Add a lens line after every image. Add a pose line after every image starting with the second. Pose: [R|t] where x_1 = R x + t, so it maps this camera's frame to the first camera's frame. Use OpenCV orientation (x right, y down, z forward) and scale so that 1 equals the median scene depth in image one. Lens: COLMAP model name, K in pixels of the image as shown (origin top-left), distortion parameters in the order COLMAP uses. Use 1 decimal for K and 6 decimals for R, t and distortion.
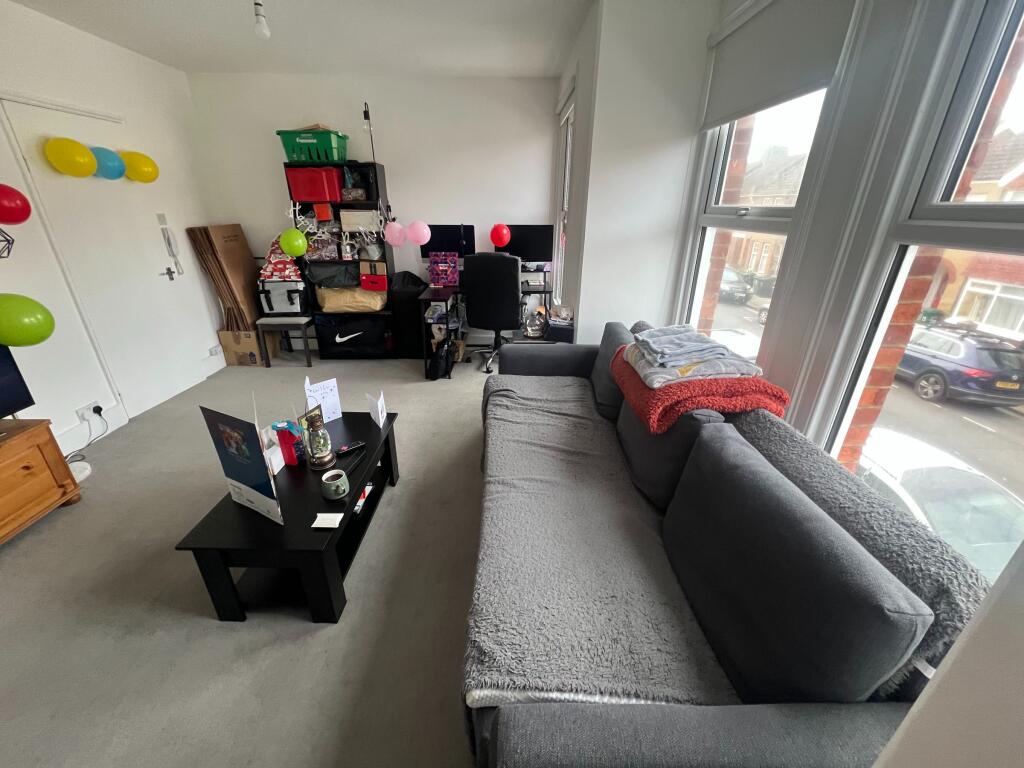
lens RADIAL K [[409.6, 0, 509.4], [0, 409.6, 382.5], [0, 0, 1]] dist [-0.005846, 0.001375]
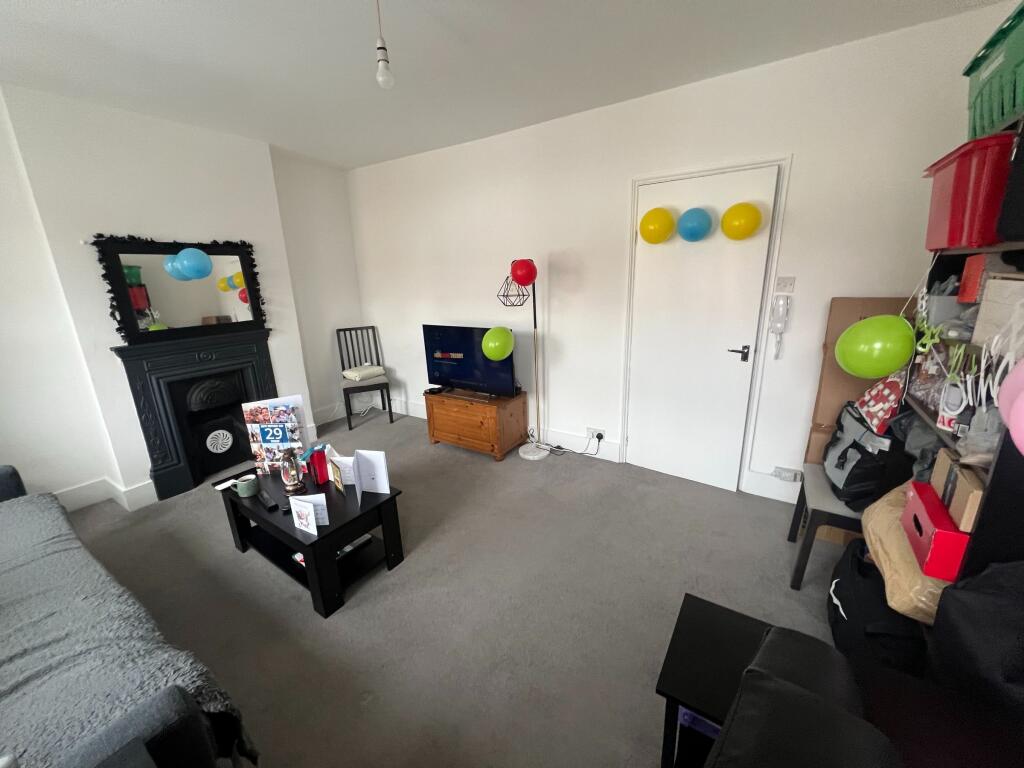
lens RADIAL K [[409.6, 0, 505.9], [0, 409.6, 389.1], [0, 0, 1]] dist [-0.005846, 0.001375]
pose [[-0.562127, 0.233788, -0.793320, 0.069567], [-0.306065, 0.832312, 0.462149, -0.670784], [0.768335, 0.502594, -0.396310, 1.558676]]
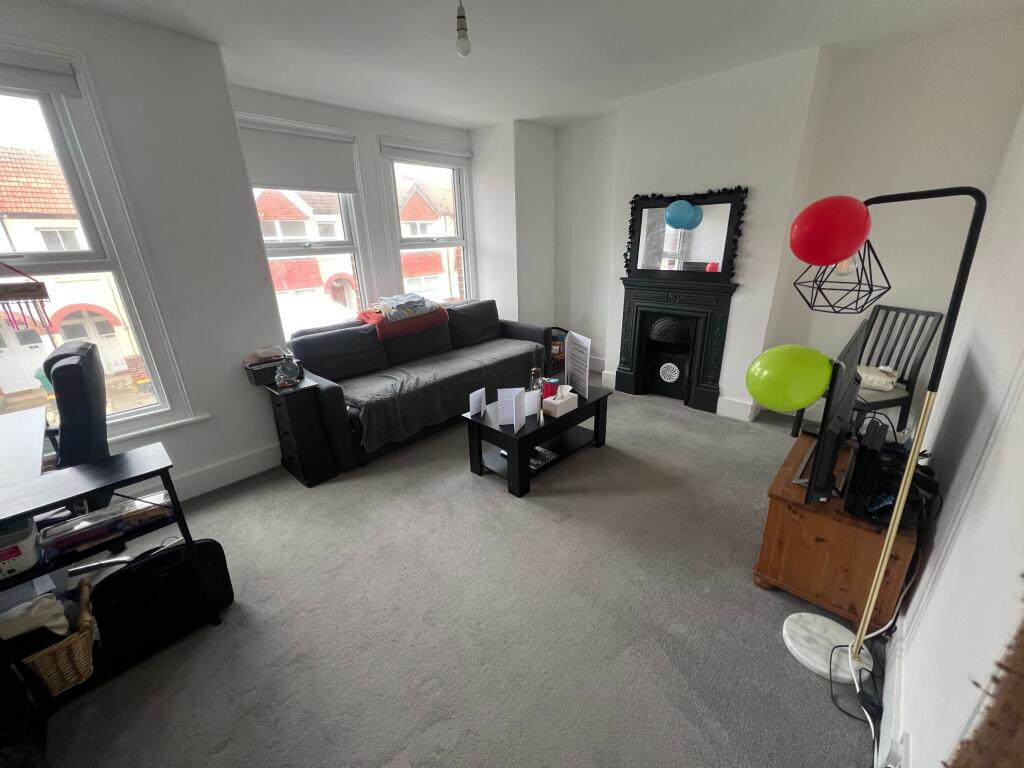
lens RADIAL K [[409.6, 0, 509.8], [0, 409.6, 384.2], [0, 0, 1]] dist [-0.005846, 0.001375]
pose [[-0.719827, -0.226646, 0.656110, -1.219460], [0.300858, 0.749938, 0.589133, -0.688788], [-0.625567, 0.621469, -0.471638, 1.526460]]
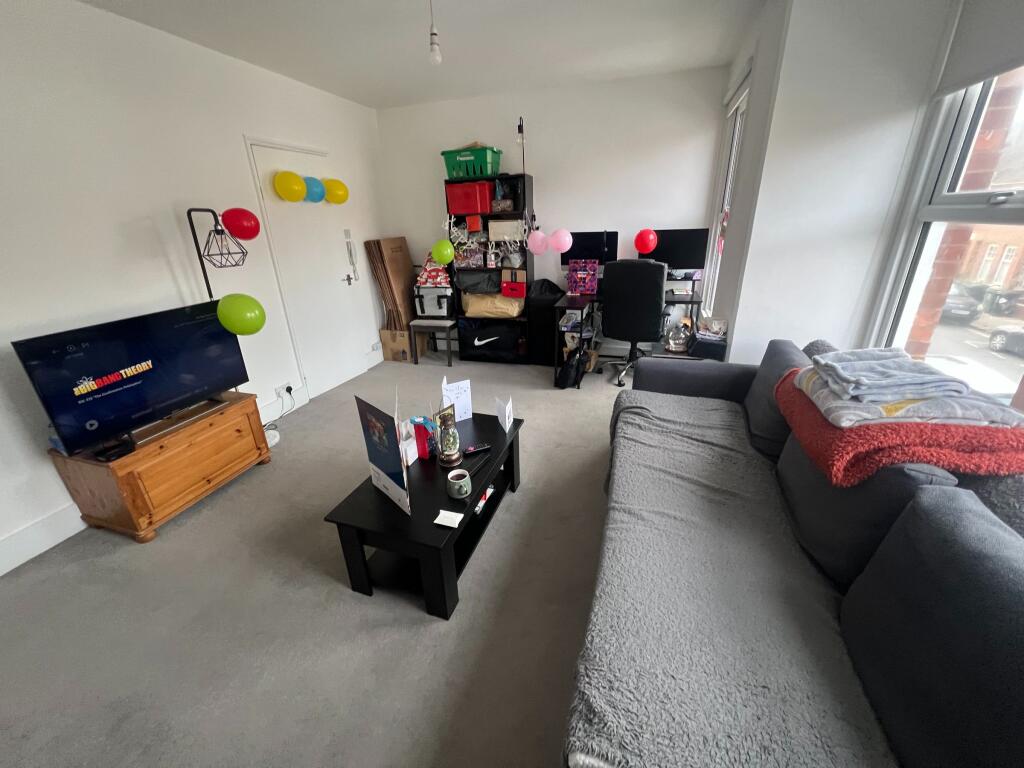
lens RADIAL K [[409.6, 0, 508.5], [0, 409.6, 381.4], [0, 0, 1]] dist [-0.005846, 0.001375]
pose [[0.947821, 0.081440, -0.308225, -0.010230], [-0.088408, 0.996046, -0.008685, -0.006421], [0.306299, 0.035481, 0.951274, 0.041611]]
